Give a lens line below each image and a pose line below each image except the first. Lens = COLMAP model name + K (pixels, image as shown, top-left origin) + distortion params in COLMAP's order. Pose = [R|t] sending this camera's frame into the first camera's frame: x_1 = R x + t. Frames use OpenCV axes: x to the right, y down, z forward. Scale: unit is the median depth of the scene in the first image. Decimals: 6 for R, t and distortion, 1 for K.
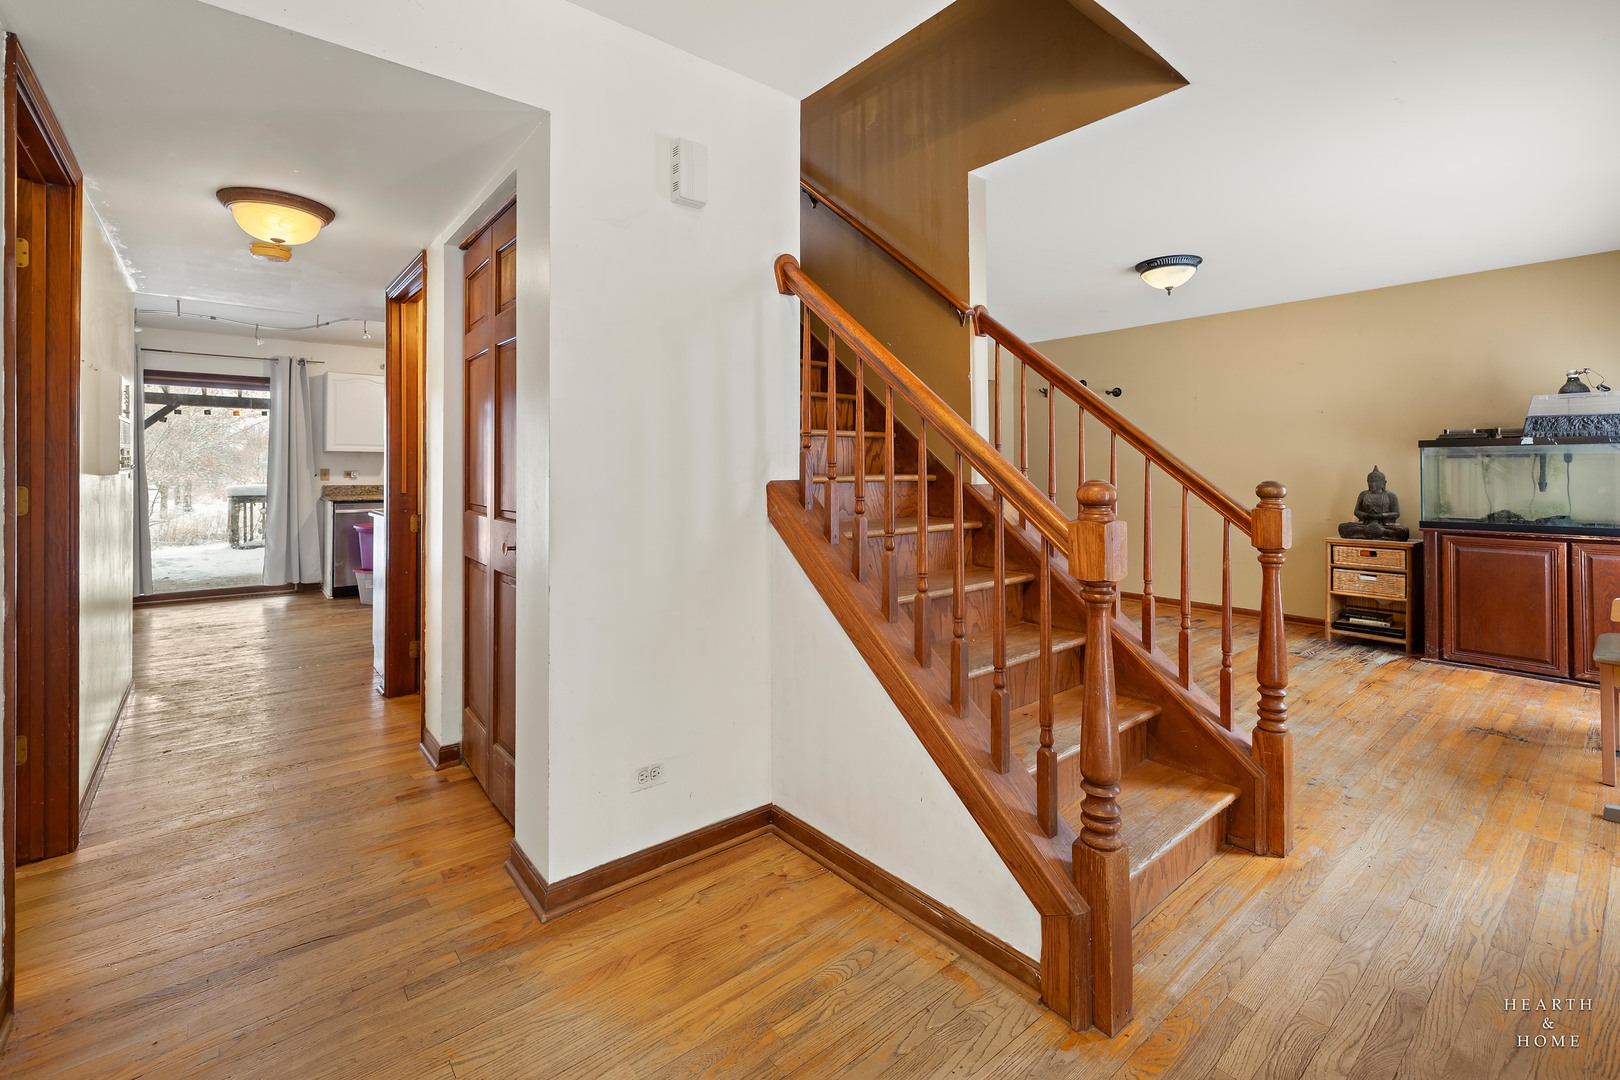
lens RADIAL K [[690.6, 0, 802.9], [0, 690.6, 465.6], [0, 0, 1]] dist [0.002112, -0.000230]
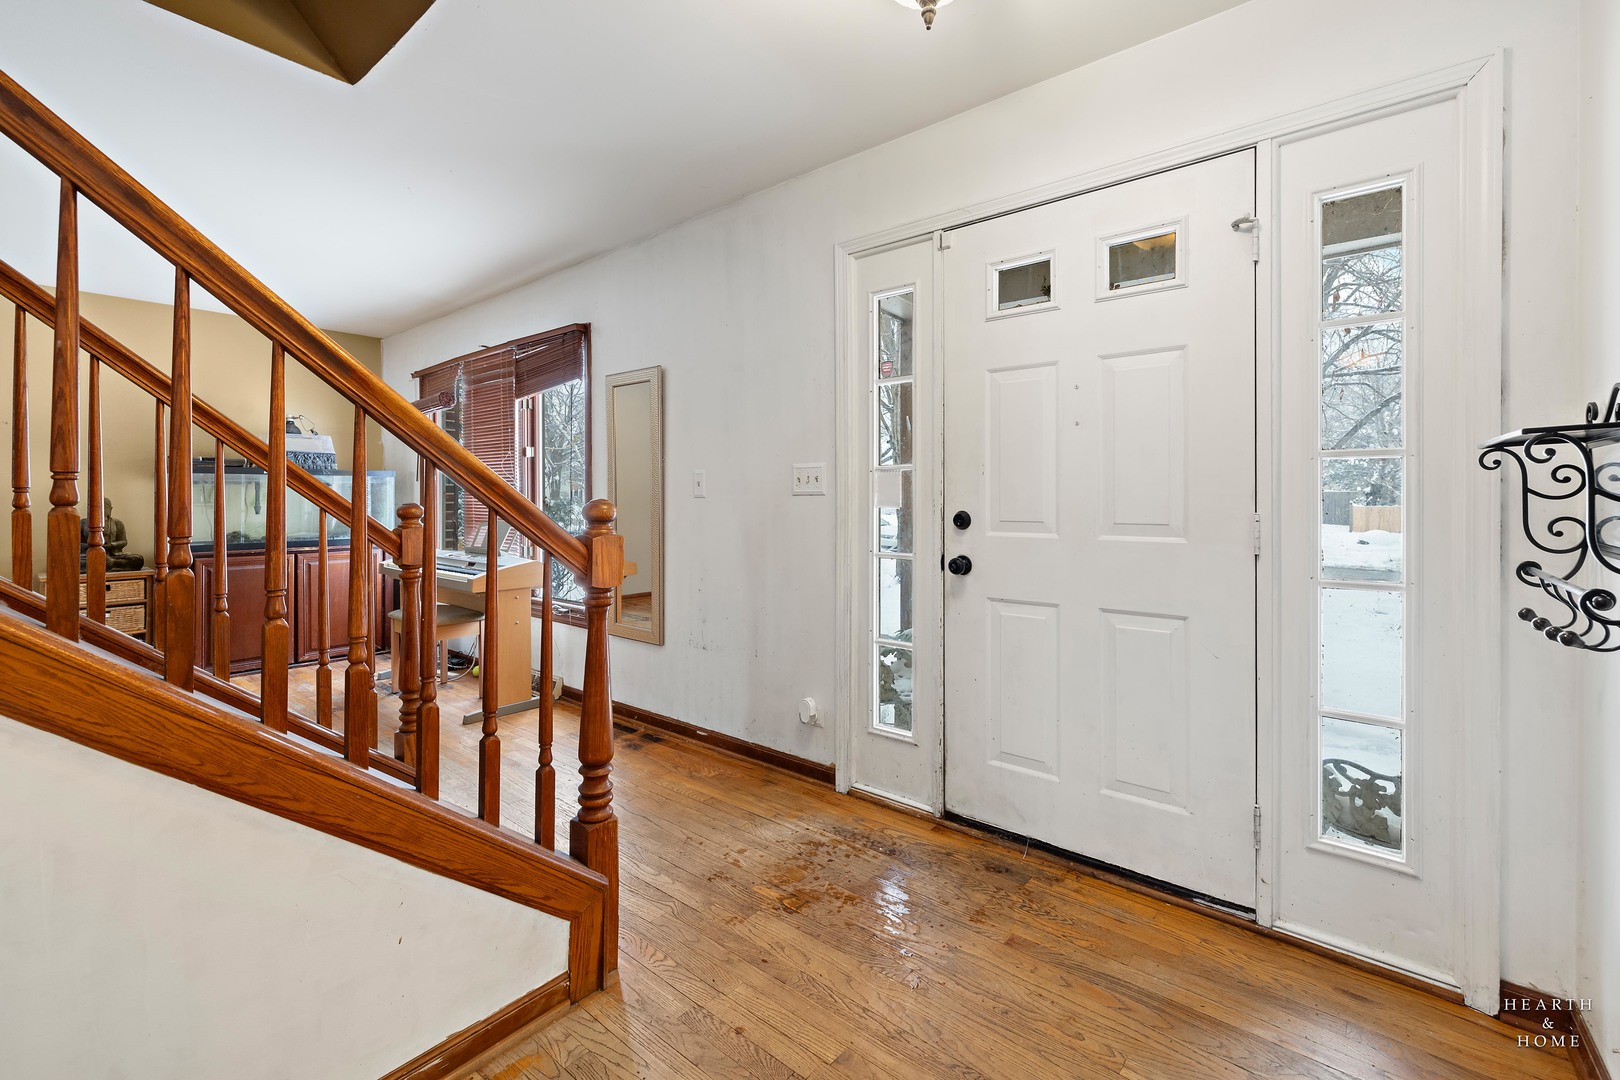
lens RADIAL K [[690.6, 0, 807.9], [0, 690.6, 496.8], [0, 0, 1]] dist [0.002112, -0.000230]
pose [[-0.173296, 0.001637, 0.984868, -0.497140], [-0.006323, 0.999976, -0.002774, 0.011602], [-0.984849, -0.006708, -0.173282, 0.564516]]
